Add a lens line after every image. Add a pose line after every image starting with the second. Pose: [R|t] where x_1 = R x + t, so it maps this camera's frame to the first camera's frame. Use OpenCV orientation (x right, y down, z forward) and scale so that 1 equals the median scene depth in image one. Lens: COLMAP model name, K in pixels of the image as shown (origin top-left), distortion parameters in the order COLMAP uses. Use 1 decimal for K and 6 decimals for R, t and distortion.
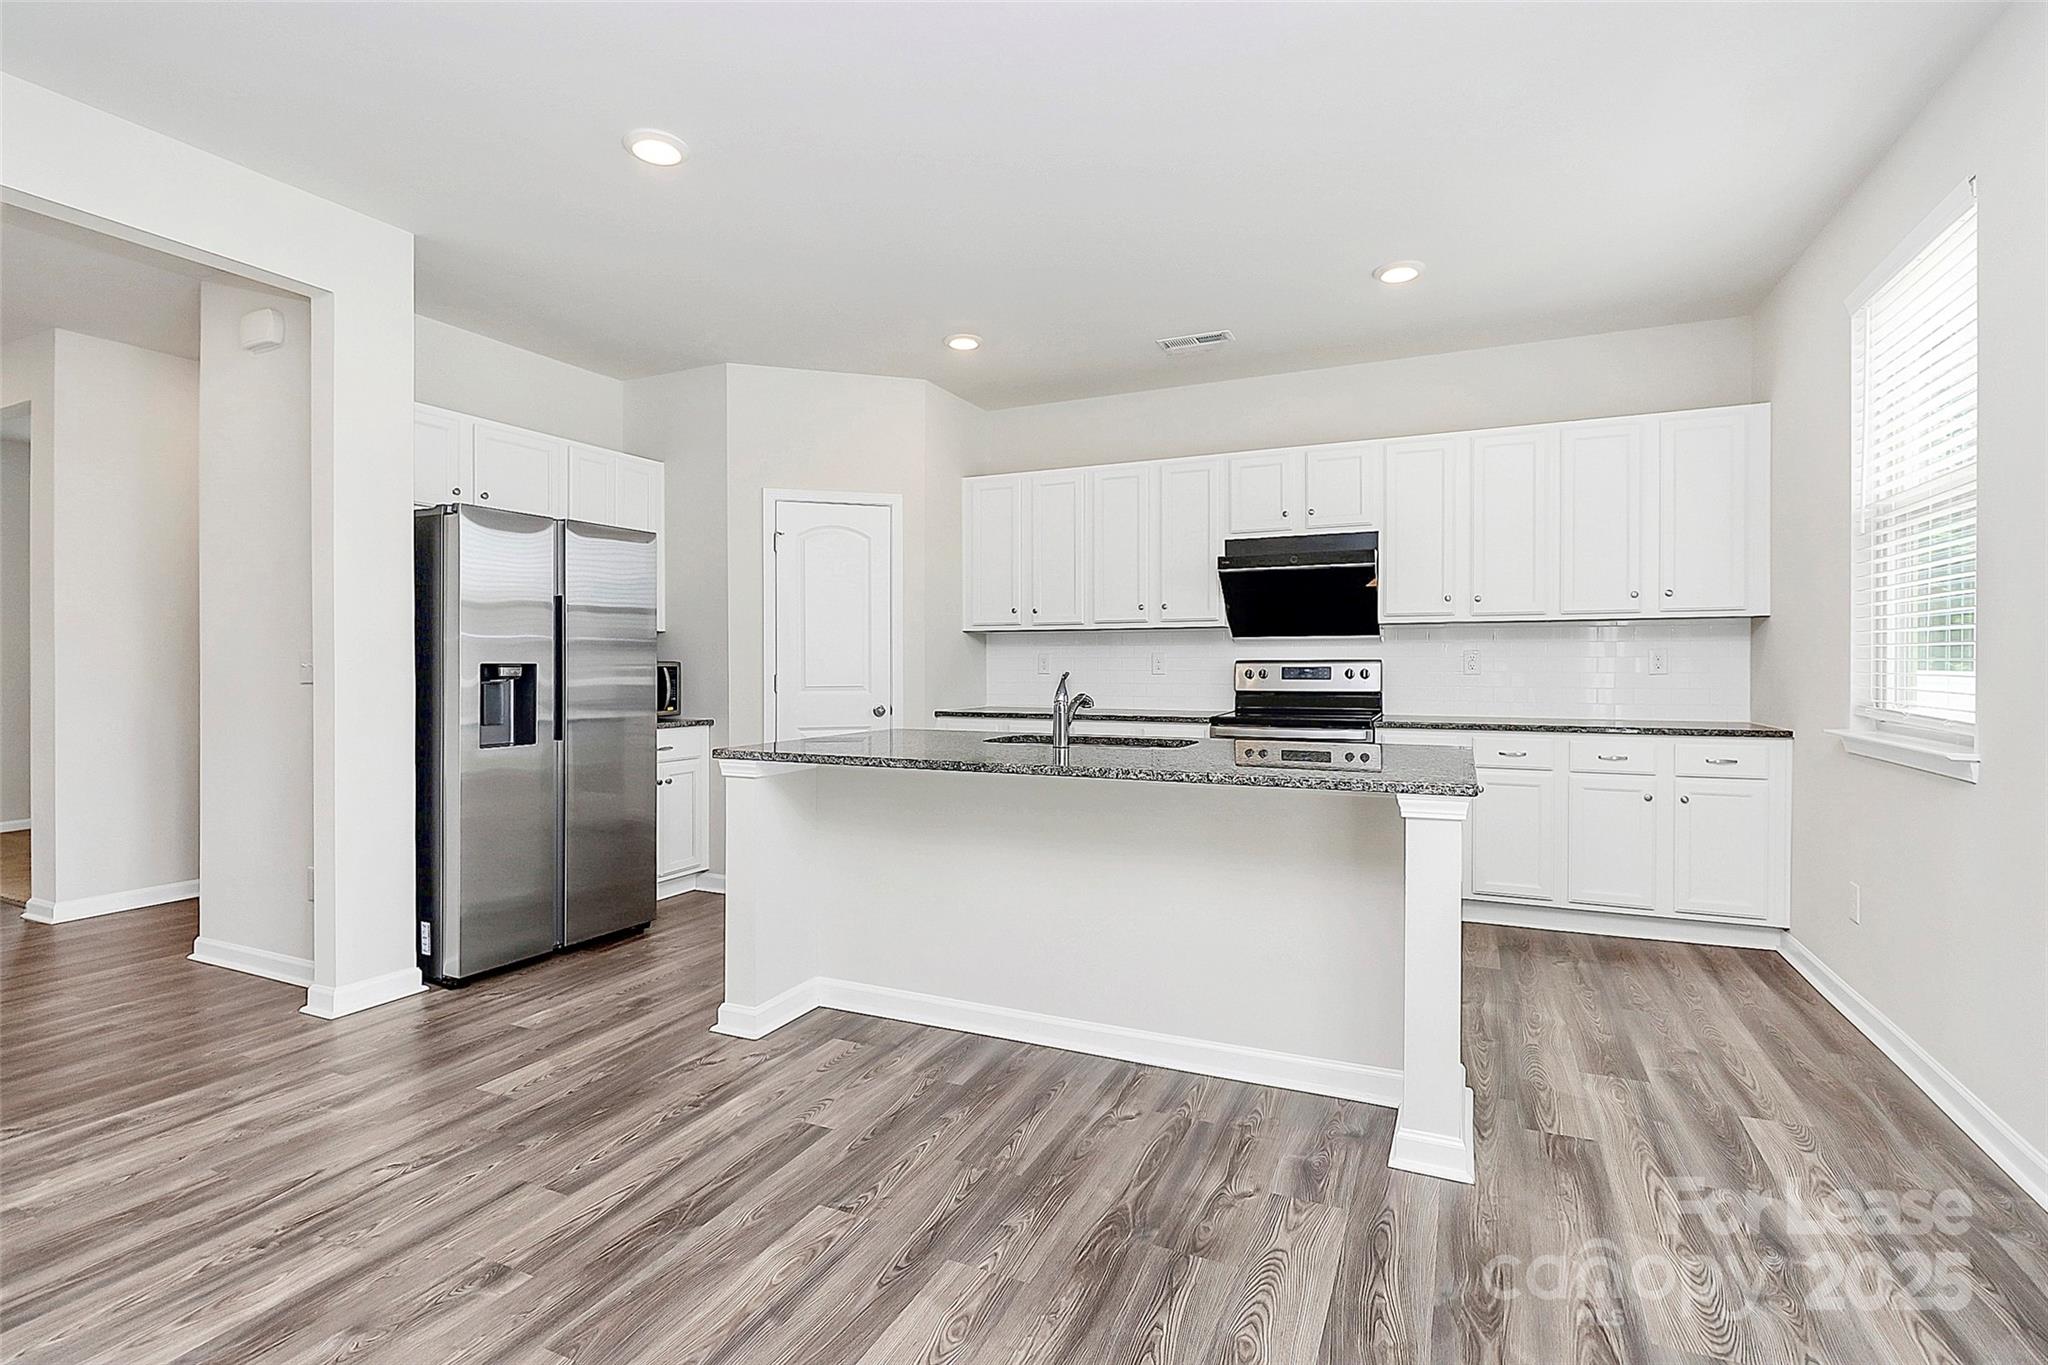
lens RADIAL K [[967.0, 0, 1034.7], [0, 967.0, 665.6], [0, 0, 1]] dist [-0.003260, -0.002369]
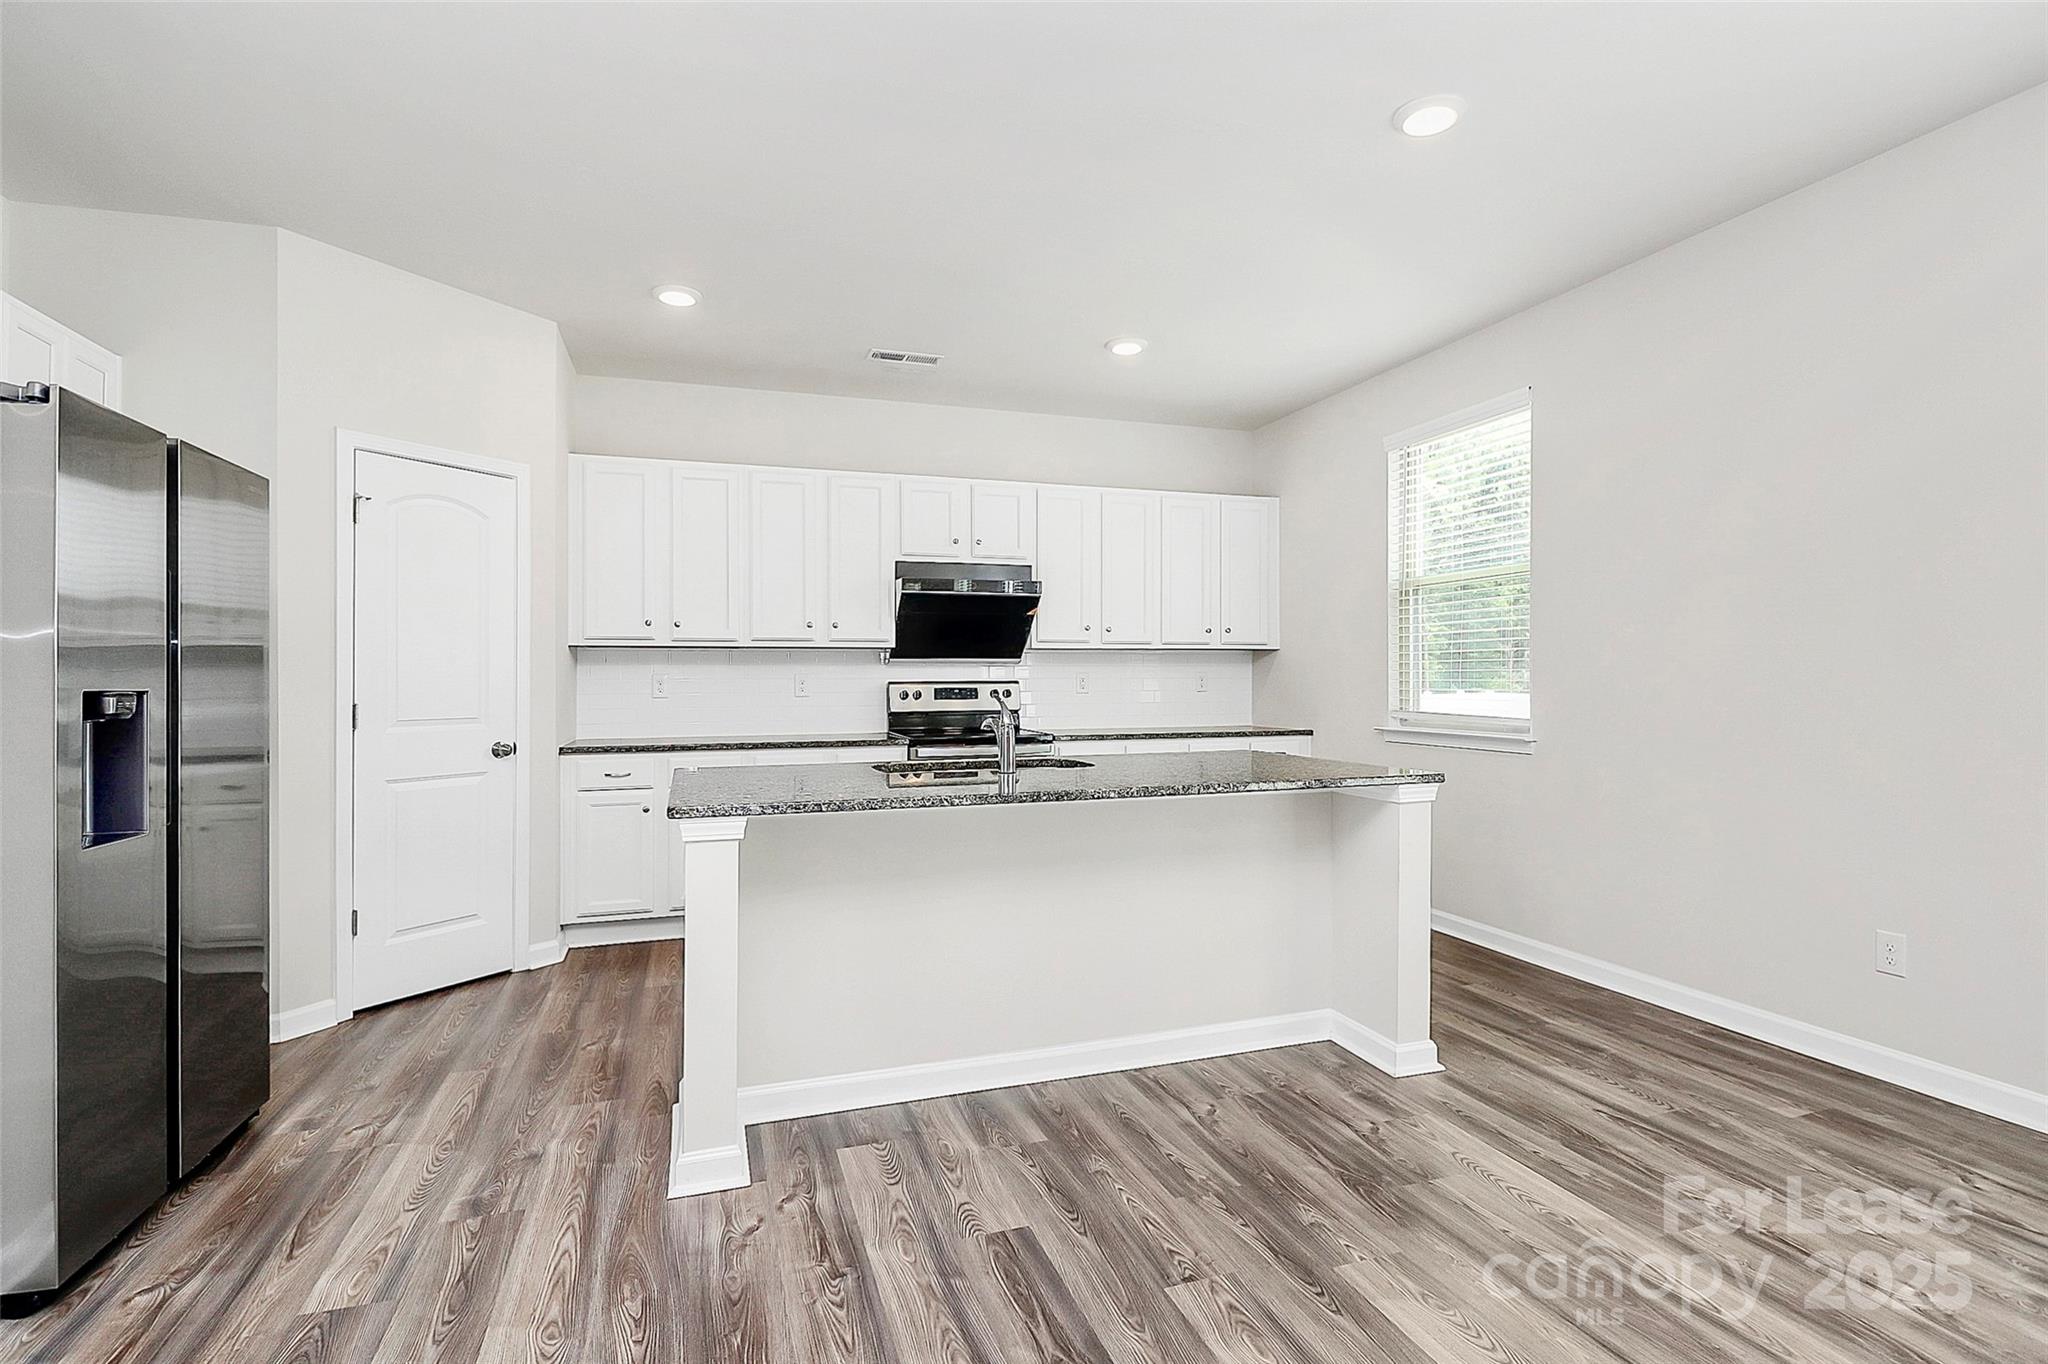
lens RADIAL K [[967.0, 0, 1034.8], [0, 967.0, 676.7], [0, 0, 1]] dist [-0.003260, -0.002369]
pose [[0.730237, 0.002016, 0.683191, -0.459198], [0.004813, 0.999956, -0.008095, -0.002103], [-0.683177, 0.009199, 0.730195, 0.208686]]
